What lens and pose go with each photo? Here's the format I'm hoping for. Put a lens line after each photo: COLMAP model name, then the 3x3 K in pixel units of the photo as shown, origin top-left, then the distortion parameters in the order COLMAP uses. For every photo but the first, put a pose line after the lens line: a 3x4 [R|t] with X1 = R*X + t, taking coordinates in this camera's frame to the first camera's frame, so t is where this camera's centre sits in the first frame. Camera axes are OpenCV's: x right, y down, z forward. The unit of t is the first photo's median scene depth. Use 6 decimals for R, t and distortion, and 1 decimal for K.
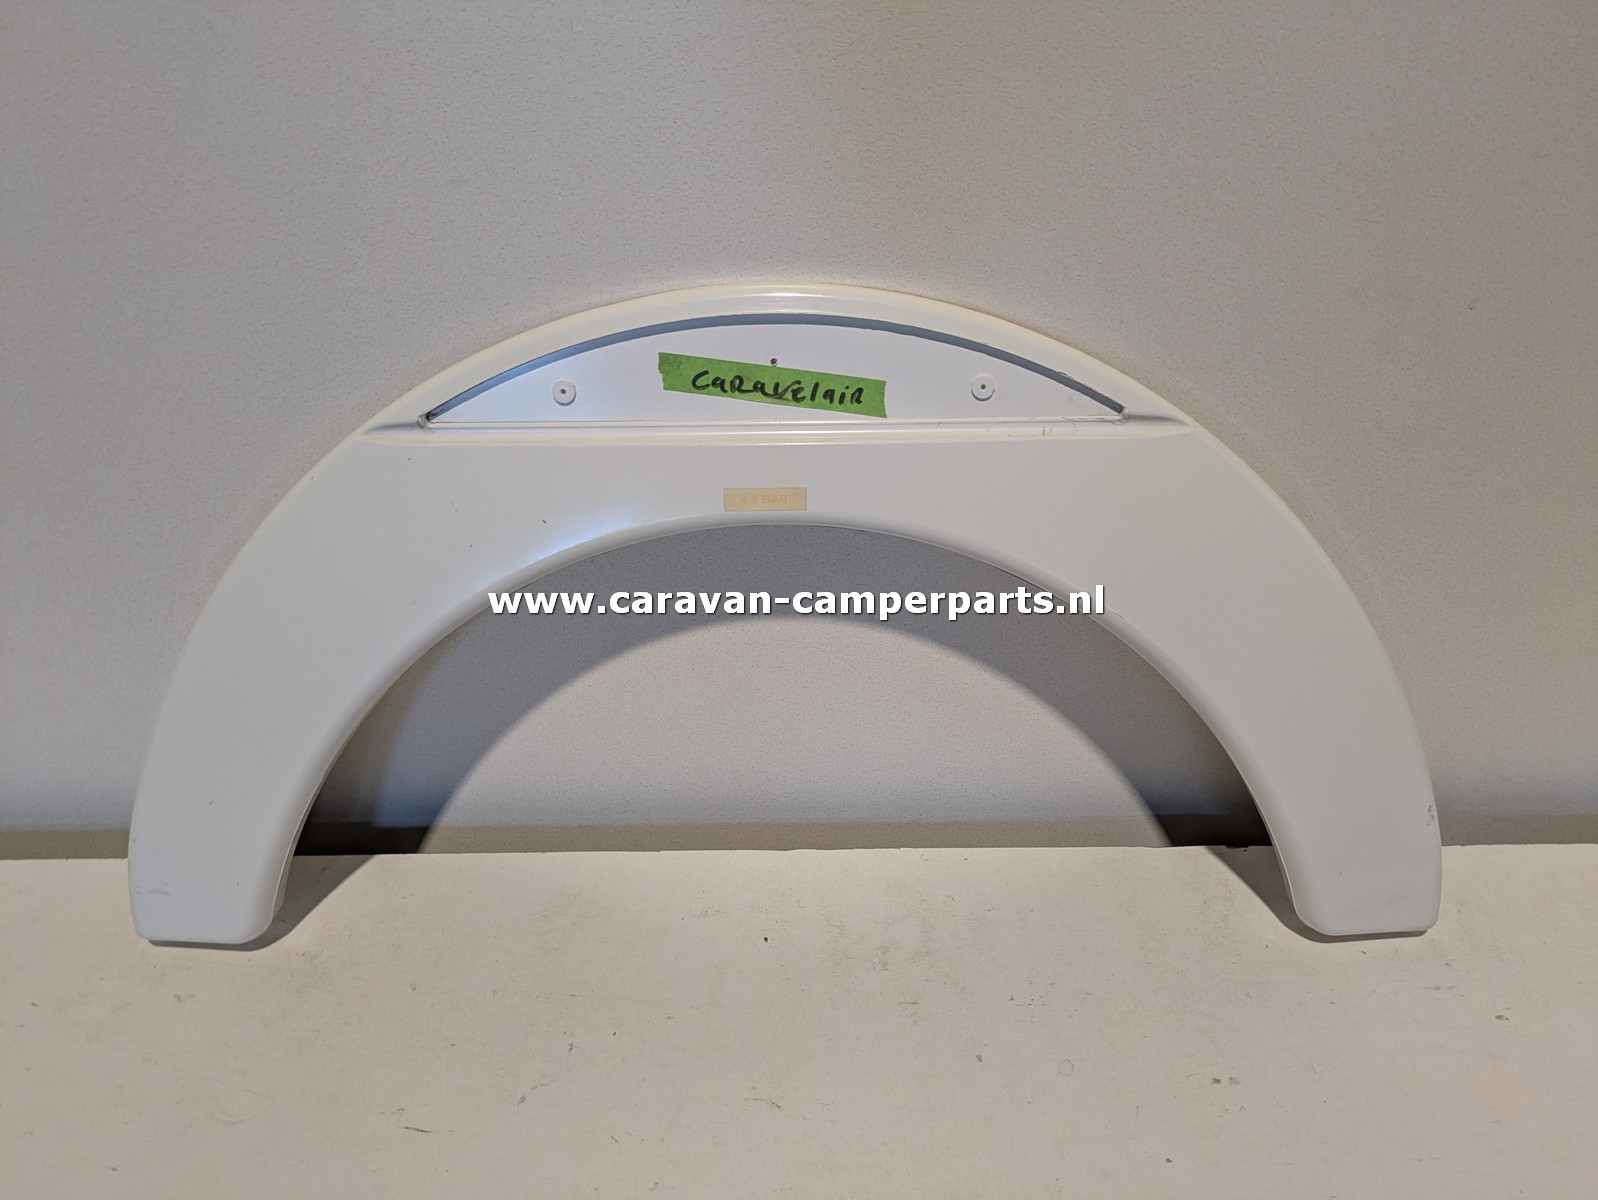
lens RADIAL K [[1140.4, 0, 806.3], [0, 1140.4, 577.9], [0, 0, 1]] dist [0.023186, -0.025135]
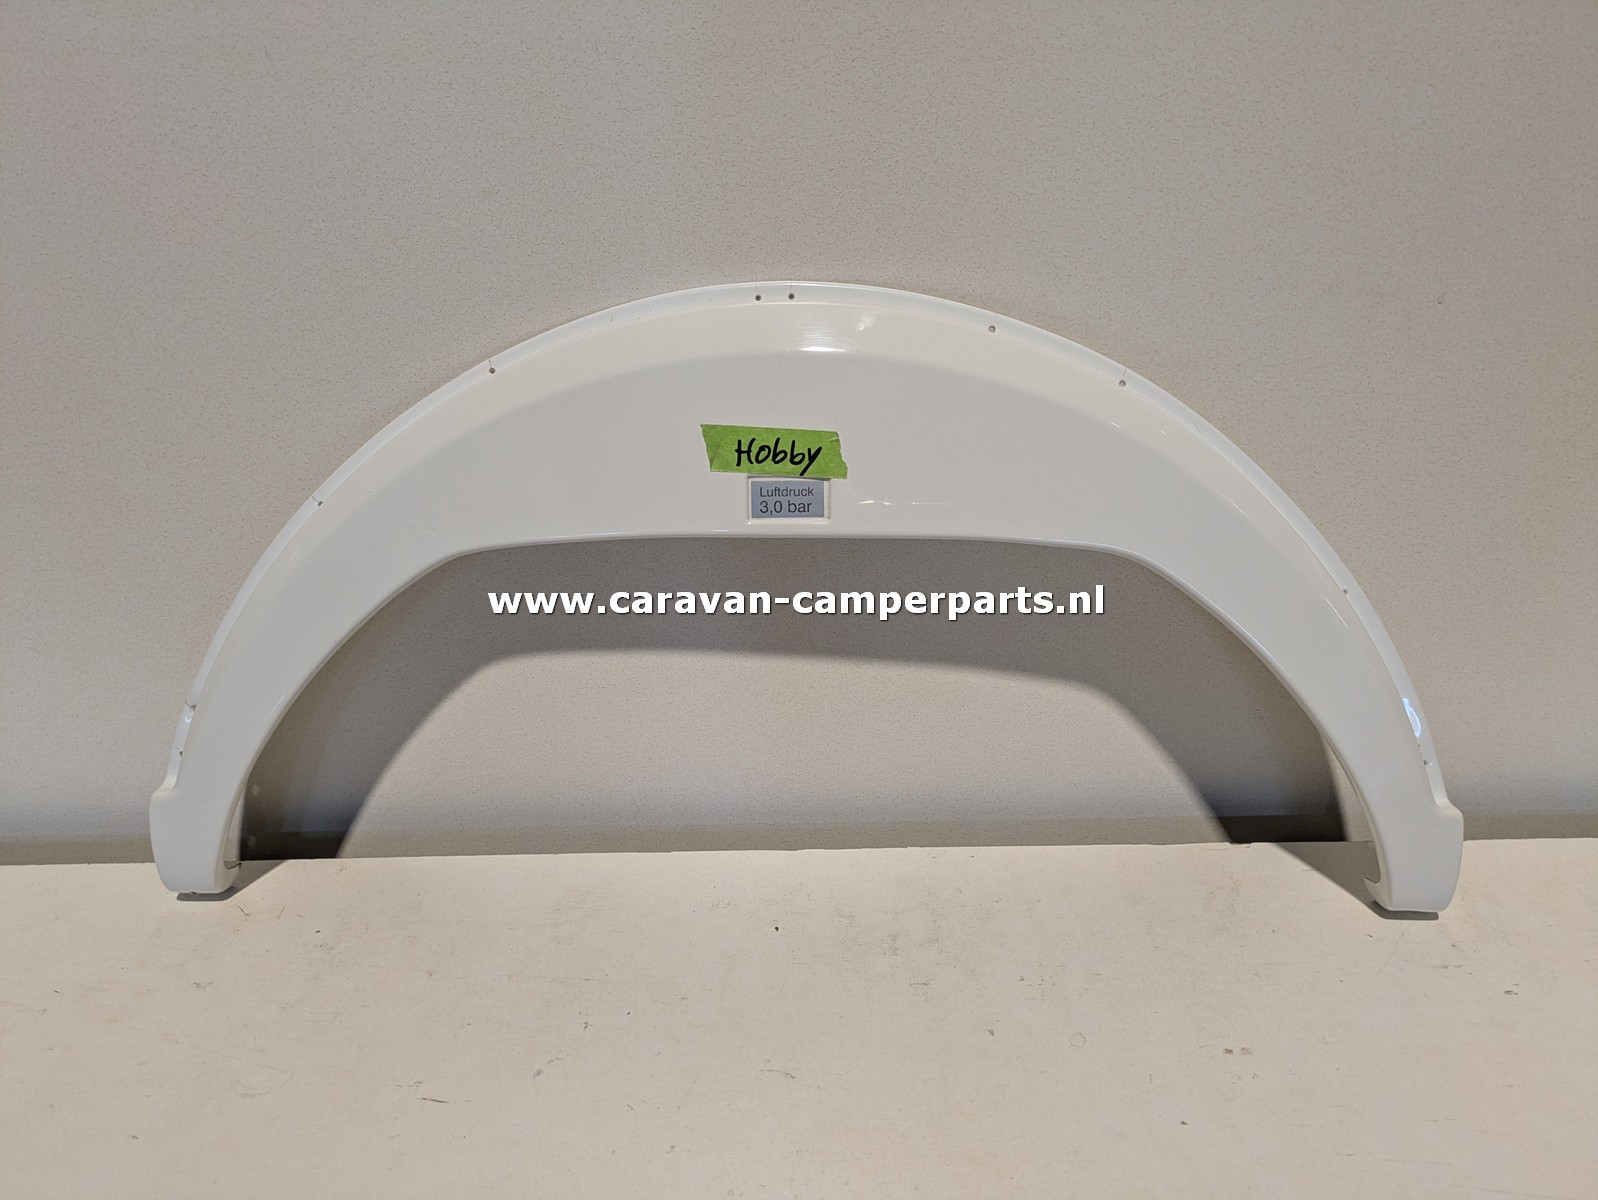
lens RADIAL K [[1140.4, 0, 790.1], [0, 1140.4, 603.2], [0, 0, 1]] dist [0.023186, -0.025135]
pose [[0.999946, -0.007974, -0.006673, -0.016057], [0.007368, 0.996235, -0.086382, 0.129078], [0.007336, 0.086328, 0.996240, -0.036365]]
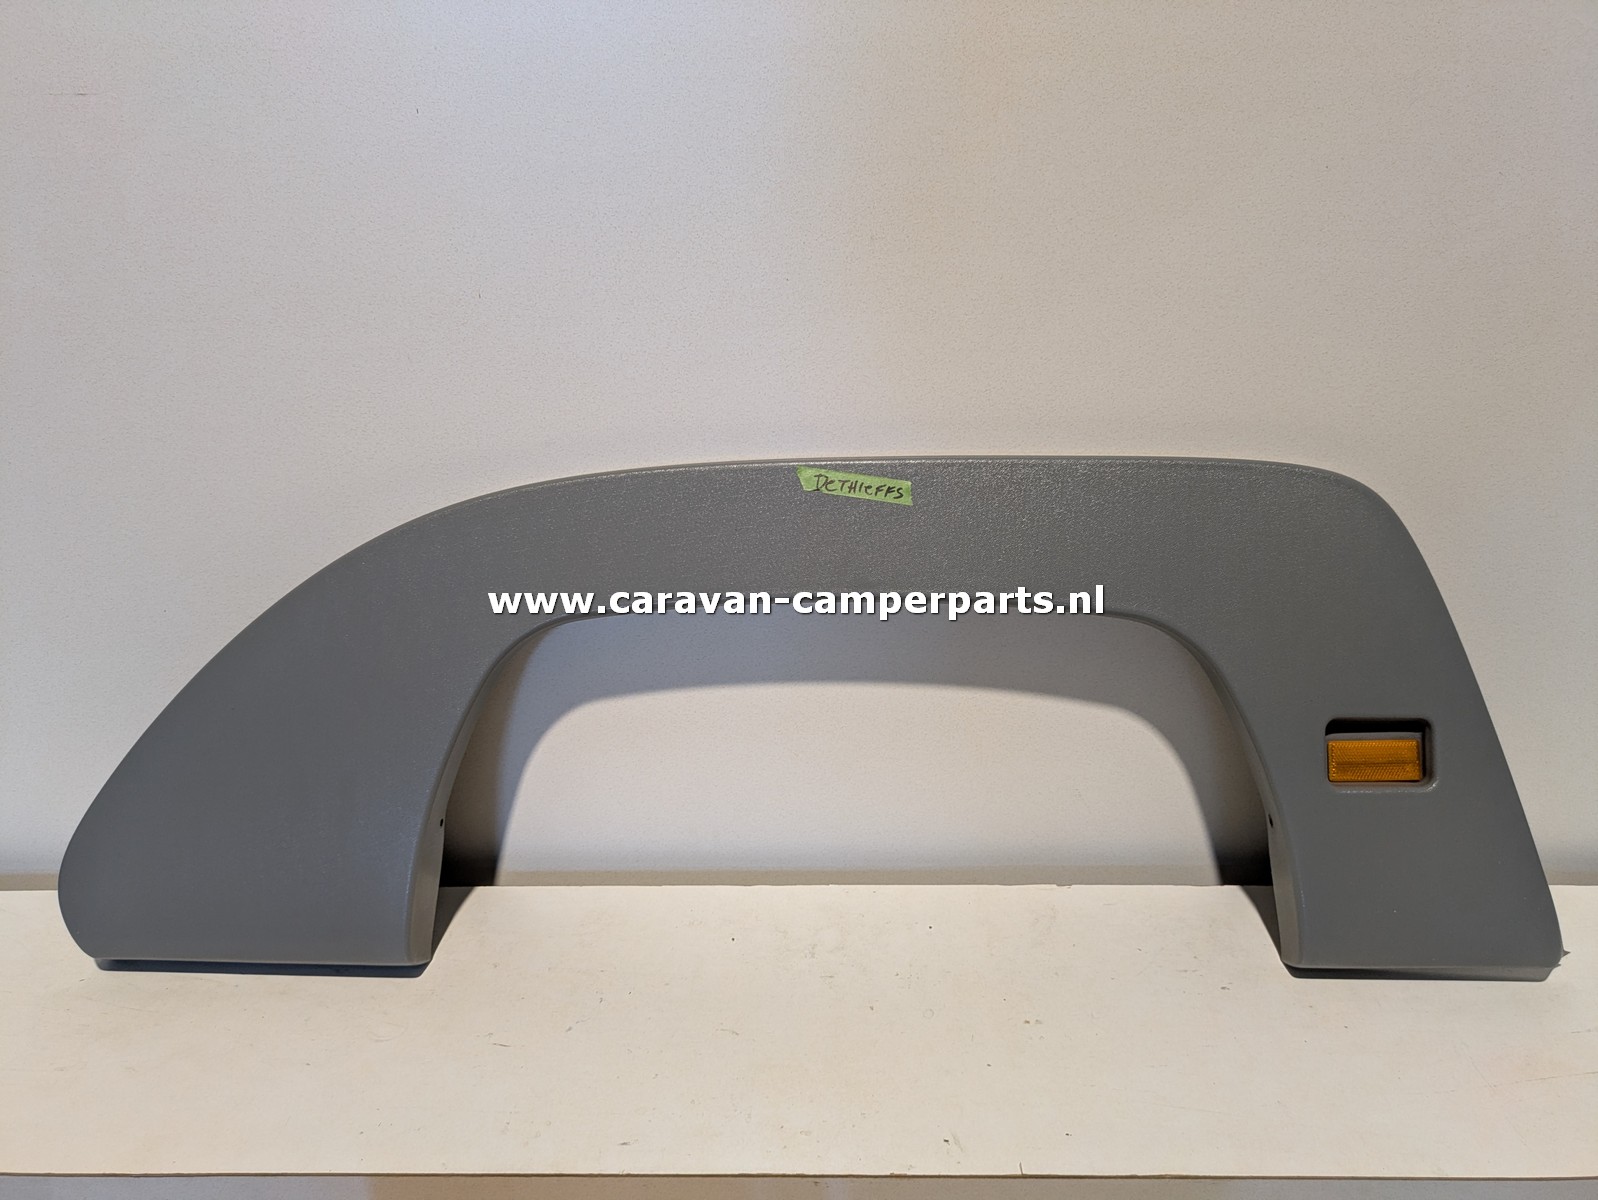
lens RADIAL K [[1140.4, 0, 788.2], [0, 1140.4, 598.5], [0, 0, 1]] dist [0.023186, -0.025135]
pose [[0.999828, 0.003634, -0.018198, 0.066953], [-0.006052, 0.990884, -0.134583, 0.088675], [0.017543, 0.134670, 0.990735, -0.564358]]
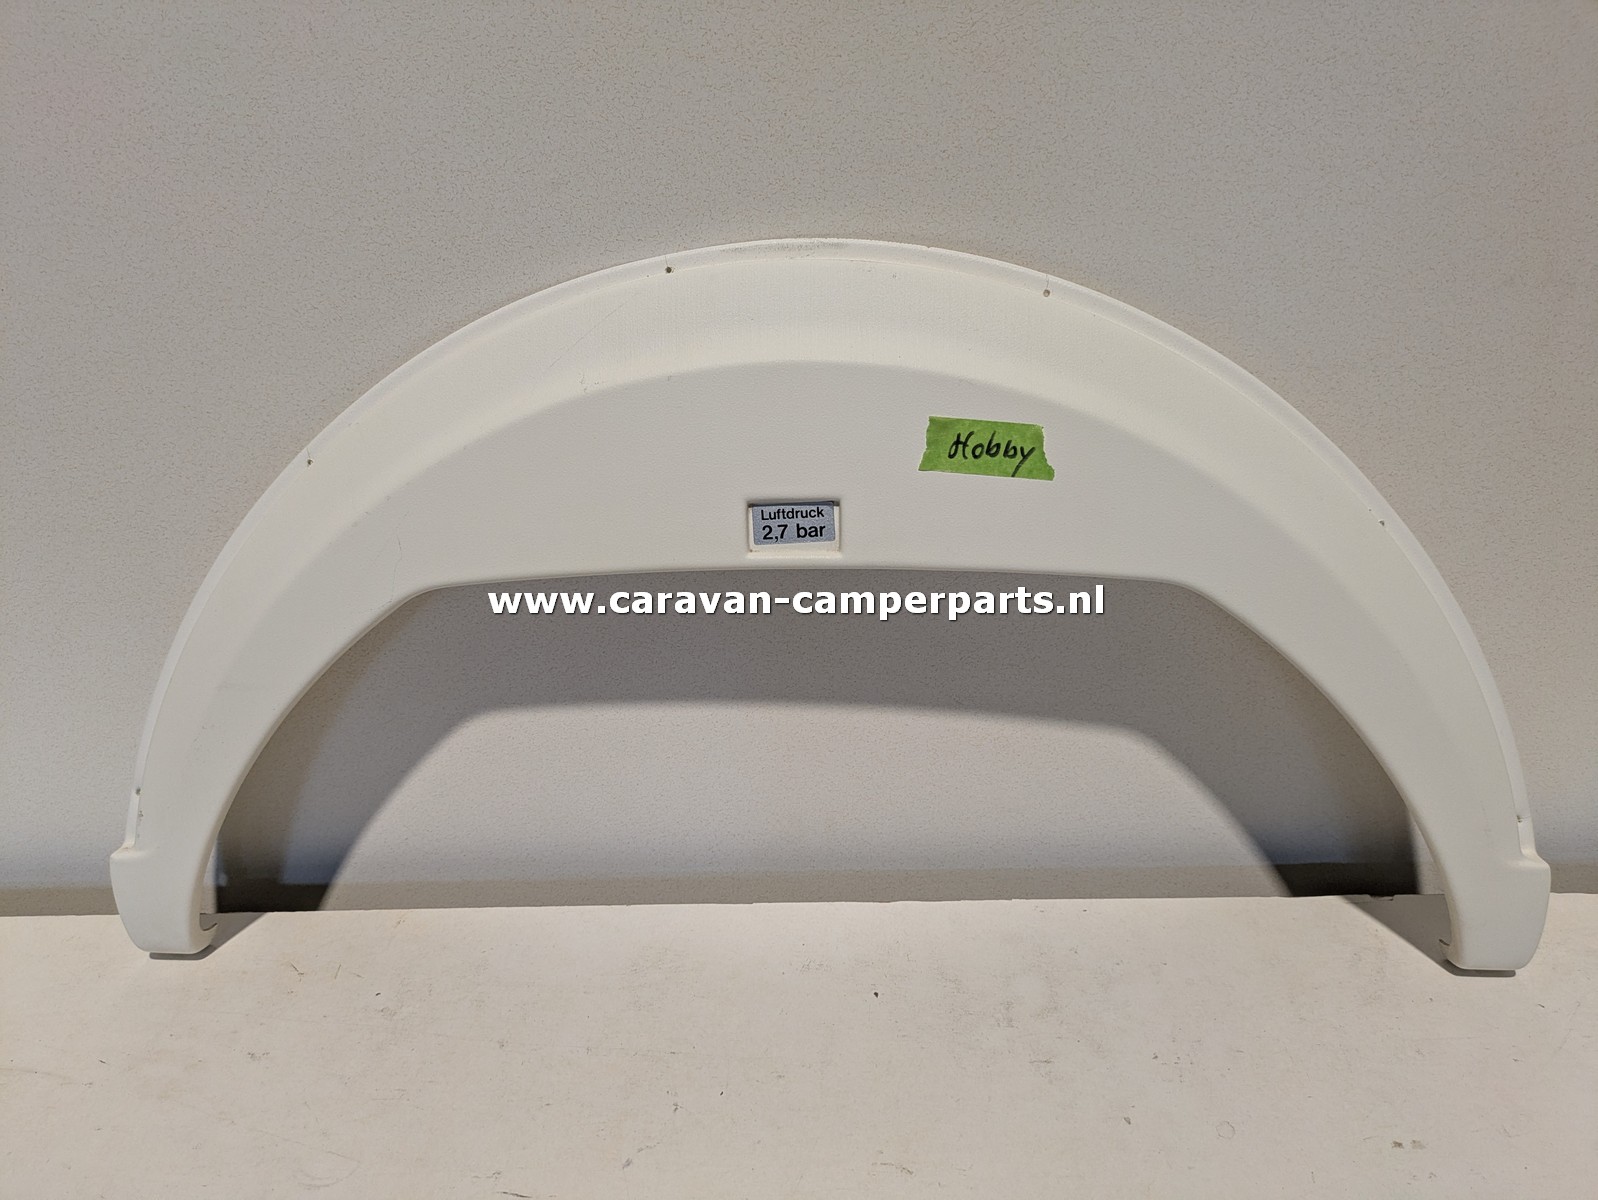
lens RADIAL K [[1140.4, 0, 769.0], [0, 1140.4, 621.7], [0, 0, 1]] dist [0.023186, -0.025135]
pose [[0.999319, -0.013202, -0.034456, -0.095292], [0.011229, 0.998321, -0.056831, 0.074718], [0.035148, 0.056405, 0.997789, 0.065356]]
